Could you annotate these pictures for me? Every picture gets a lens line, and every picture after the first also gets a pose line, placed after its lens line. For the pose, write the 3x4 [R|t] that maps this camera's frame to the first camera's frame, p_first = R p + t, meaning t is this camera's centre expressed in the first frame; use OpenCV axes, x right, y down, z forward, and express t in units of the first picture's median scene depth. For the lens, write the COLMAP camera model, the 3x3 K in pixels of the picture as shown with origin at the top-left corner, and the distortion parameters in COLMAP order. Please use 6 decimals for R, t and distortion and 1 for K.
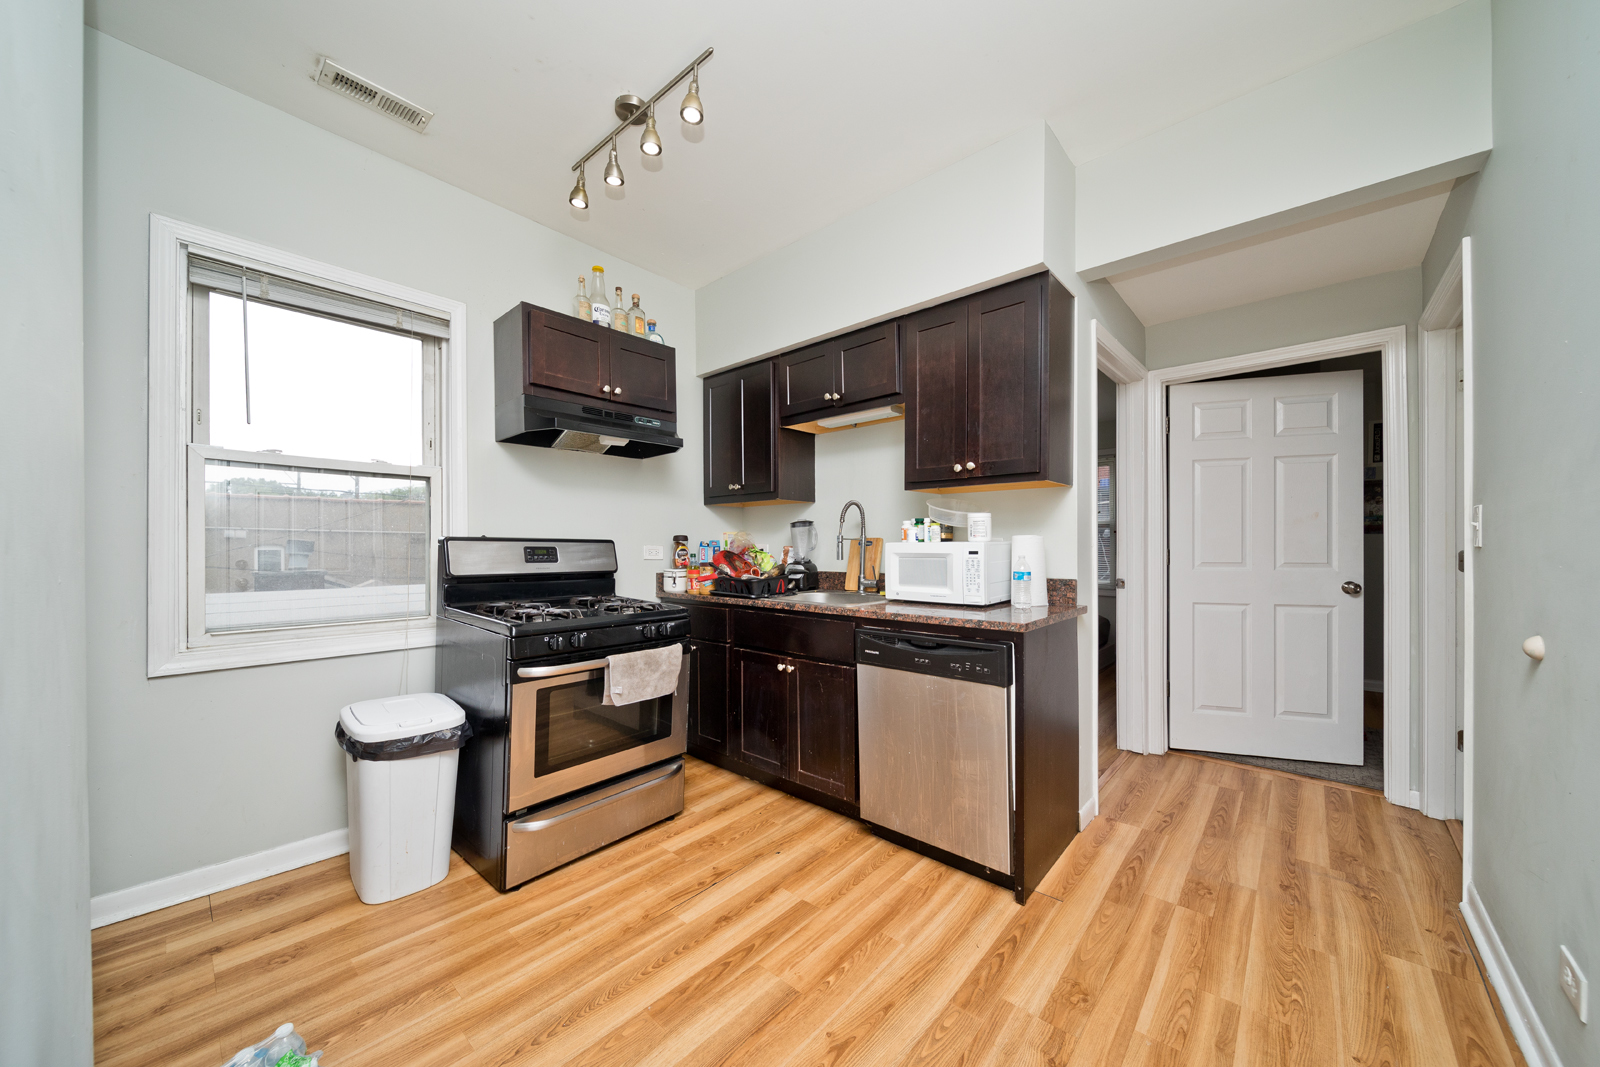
lens RADIAL K [[578.9, 0, 799.9], [0, 578.9, 542.6], [0, 0, 1]] dist [-0.001674, -0.000081]
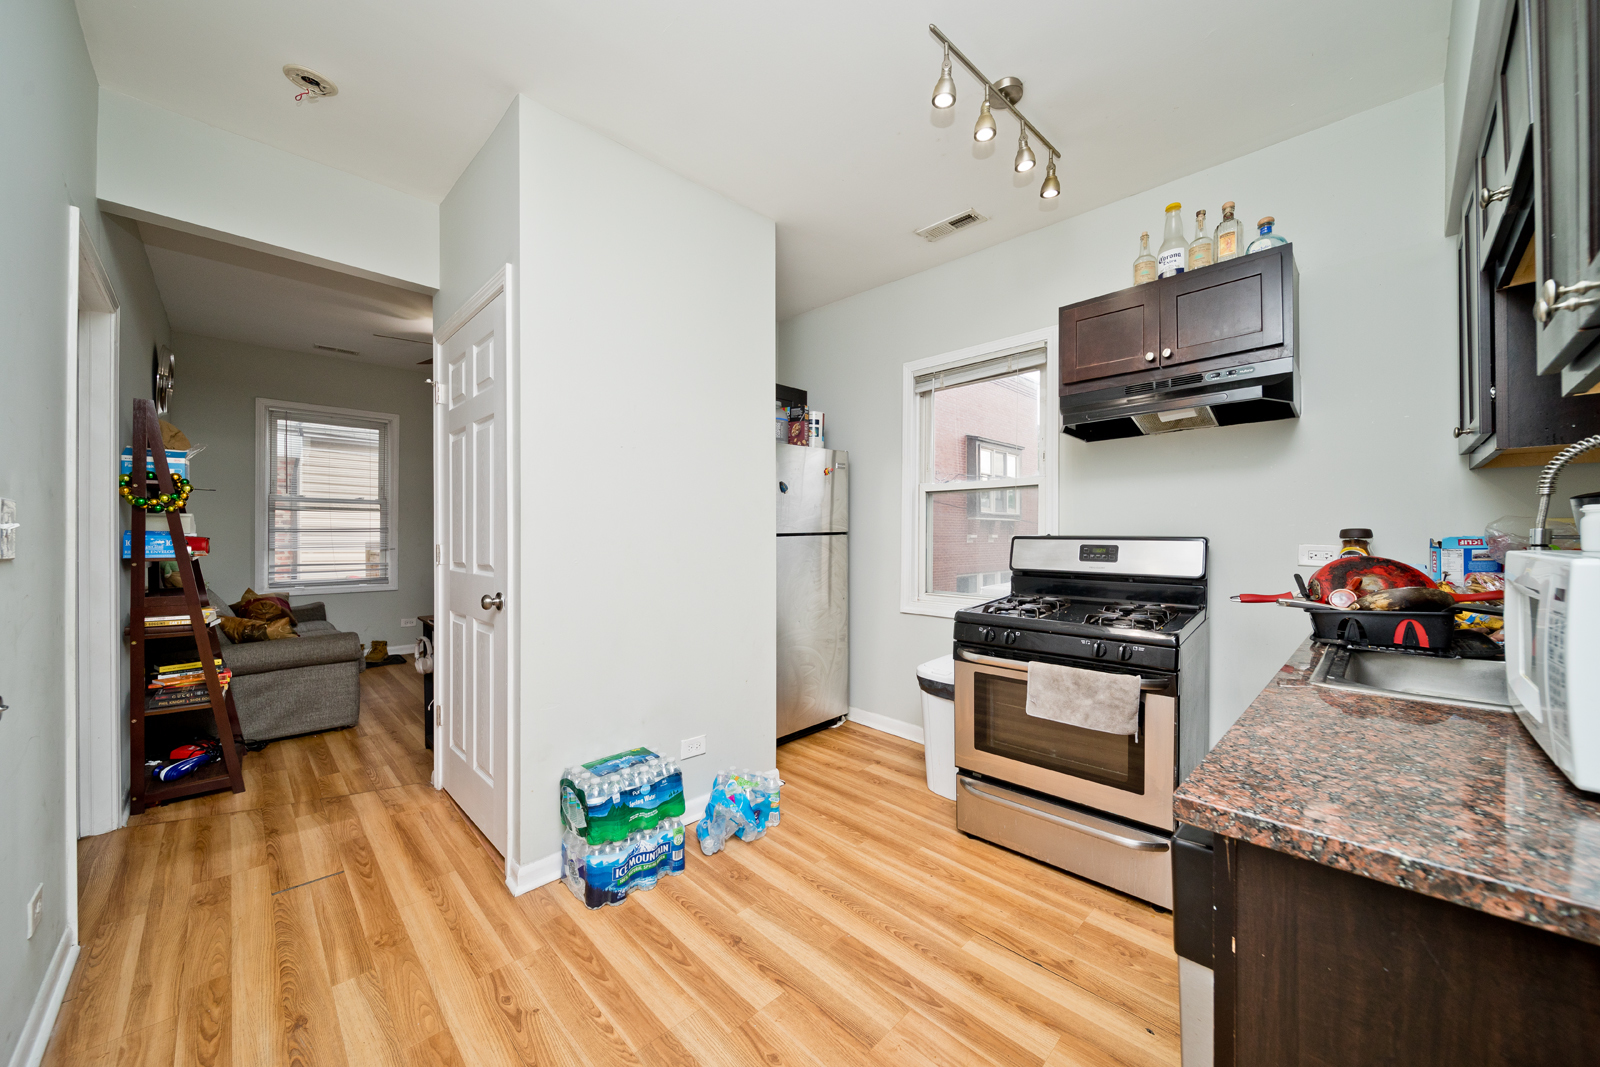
lens RADIAL K [[578.9, 0, 806.9], [0, 578.9, 531.6], [0, 0, 1]] dist [-0.001674, -0.000081]
pose [[-0.070558, -0.005086, -0.997495, 0.704653], [0.010600, 0.999927, -0.005849, -0.019455], [0.997451, -0.010986, -0.070499, 0.751235]]
